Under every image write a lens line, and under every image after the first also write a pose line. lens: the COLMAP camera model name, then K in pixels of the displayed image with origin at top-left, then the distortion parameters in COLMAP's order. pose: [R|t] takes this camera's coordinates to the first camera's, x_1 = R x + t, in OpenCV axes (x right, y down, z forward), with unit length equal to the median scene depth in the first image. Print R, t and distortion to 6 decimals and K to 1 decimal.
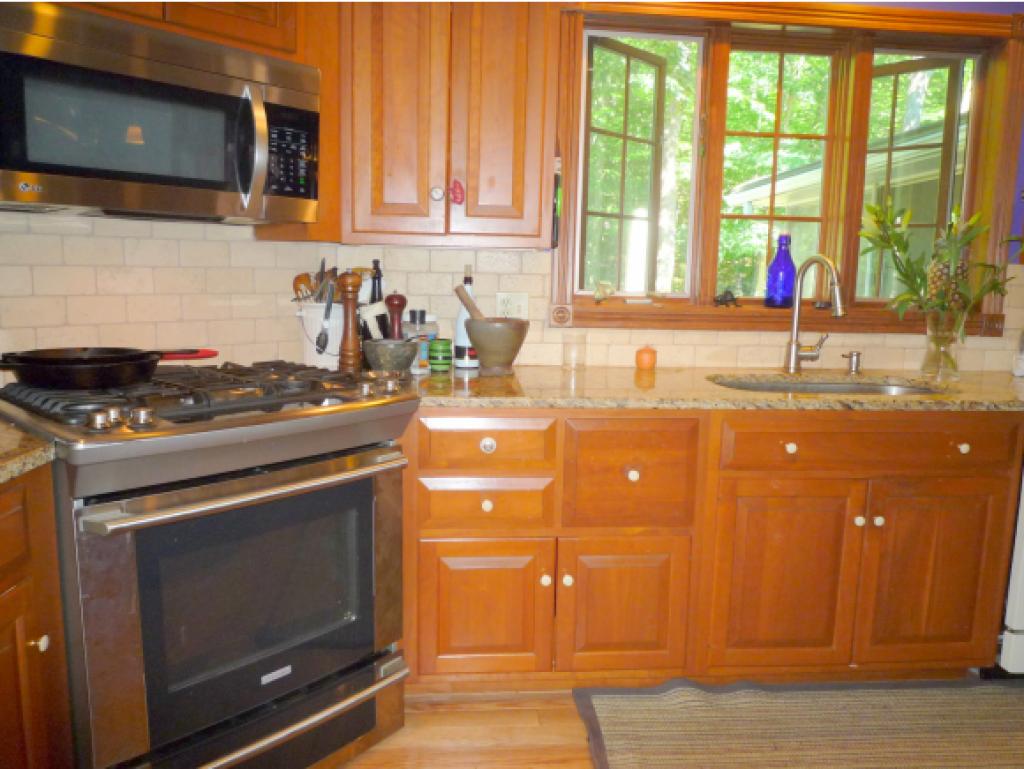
lens RADIAL K [[762.5, 0, 512.7], [0, 762.5, 388.2], [0, 0, 1]] dist [-0.005871, -0.034566]
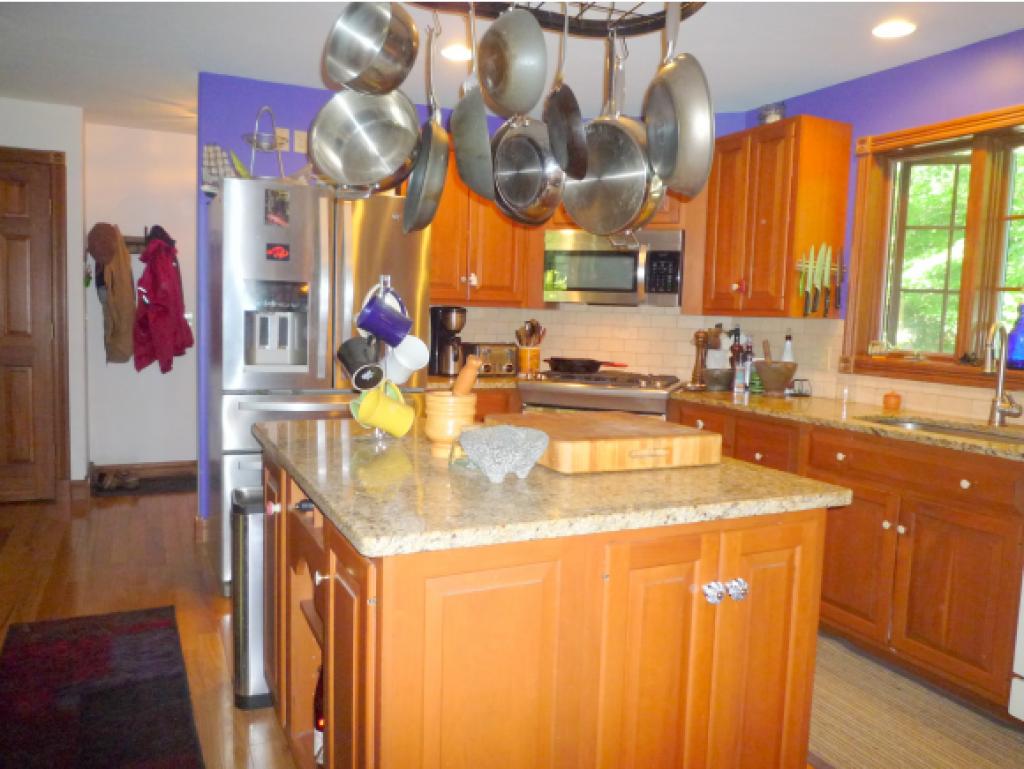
lens RADIAL K [[762.5, 0, 511.5], [0, 762.5, 386.1], [0, 0, 1]] dist [-0.005871, -0.034566]
pose [[0.374960, 0.078324, -0.923726, 1.276804], [-0.164808, 0.986184, 0.016720, 0.023574], [0.912274, 0.145968, 0.382688, -0.101530]]
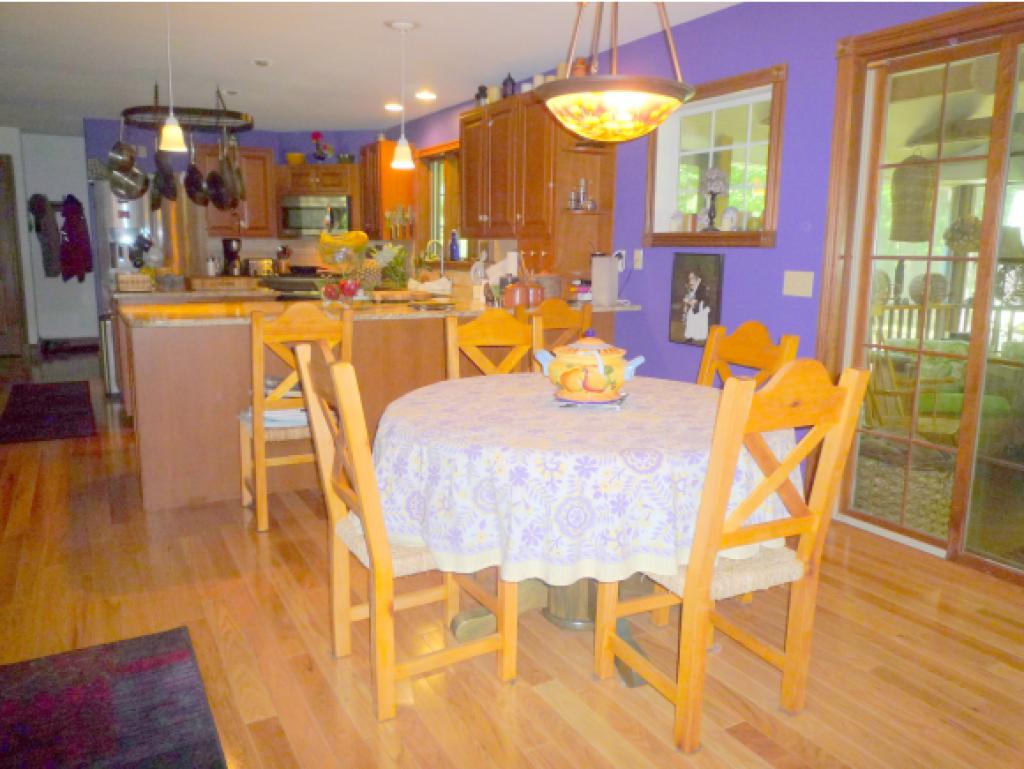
lens RADIAL K [[762.5, 0, 517.6], [0, 762.5, 388.6], [0, 0, 1]] dist [-0.005871, -0.034566]
pose [[0.432980, 0.144766, -0.889703, 3.059378], [-0.141658, 0.985683, 0.091444, 0.056466], [0.890203, 0.086440, 0.447289, 0.096750]]
